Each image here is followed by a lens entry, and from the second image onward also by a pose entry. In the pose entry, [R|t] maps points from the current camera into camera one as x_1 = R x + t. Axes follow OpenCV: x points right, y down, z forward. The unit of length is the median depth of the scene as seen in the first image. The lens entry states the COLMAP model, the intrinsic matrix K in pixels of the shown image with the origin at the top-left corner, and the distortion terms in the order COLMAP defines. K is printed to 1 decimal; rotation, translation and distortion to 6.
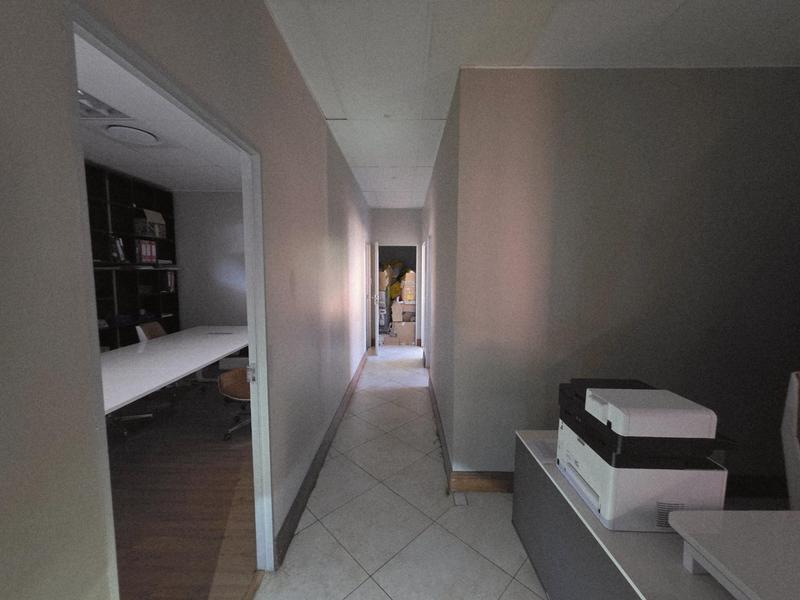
lens RADIAL K [[321.9, 0, 400.2], [0, 321.9, 300.5], [0, 0, 1]] dist [0.006483, -0.001120]
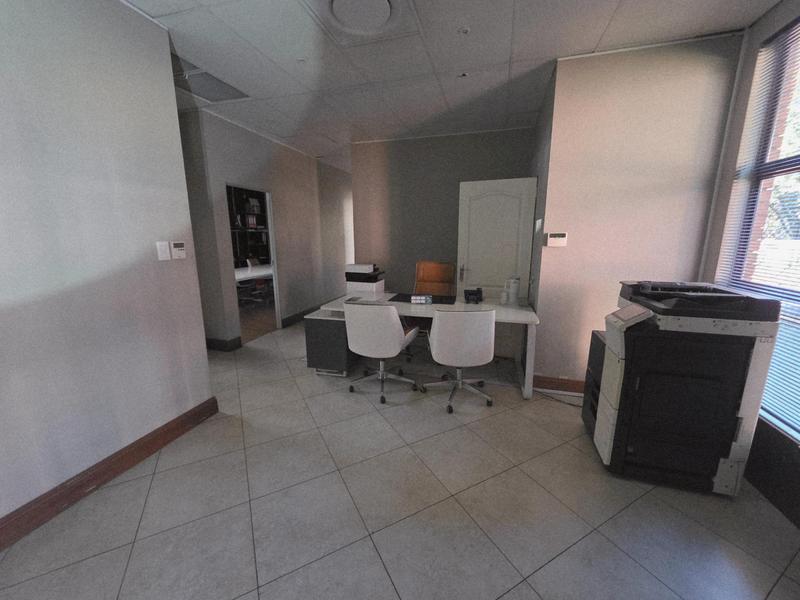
lens RADIAL K [[321.9, 0, 399.4], [0, 321.9, 301.9], [0, 0, 1]] dist [0.006483, -0.001120]
pose [[0.964577, 0.052605, -0.258503, 0.525205], [-0.022130, 0.992598, 0.119415, 0.064800], [0.262871, -0.109464, 0.958601, -0.585433]]
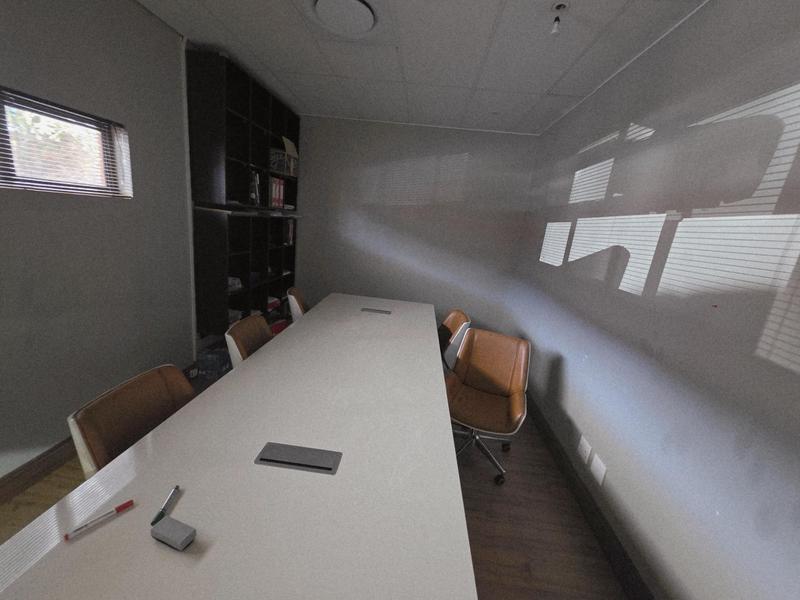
lens RADIAL K [[321.9, 0, 400.6], [0, 321.9, 299.4], [0, 0, 1]] dist [0.006483, -0.001120]
pose [[0.992955, 0.116645, -0.020828, -0.446309], [-0.112422, 0.982968, 0.145377, -0.045610], [0.037431, -0.142011, 0.989157, 0.197440]]
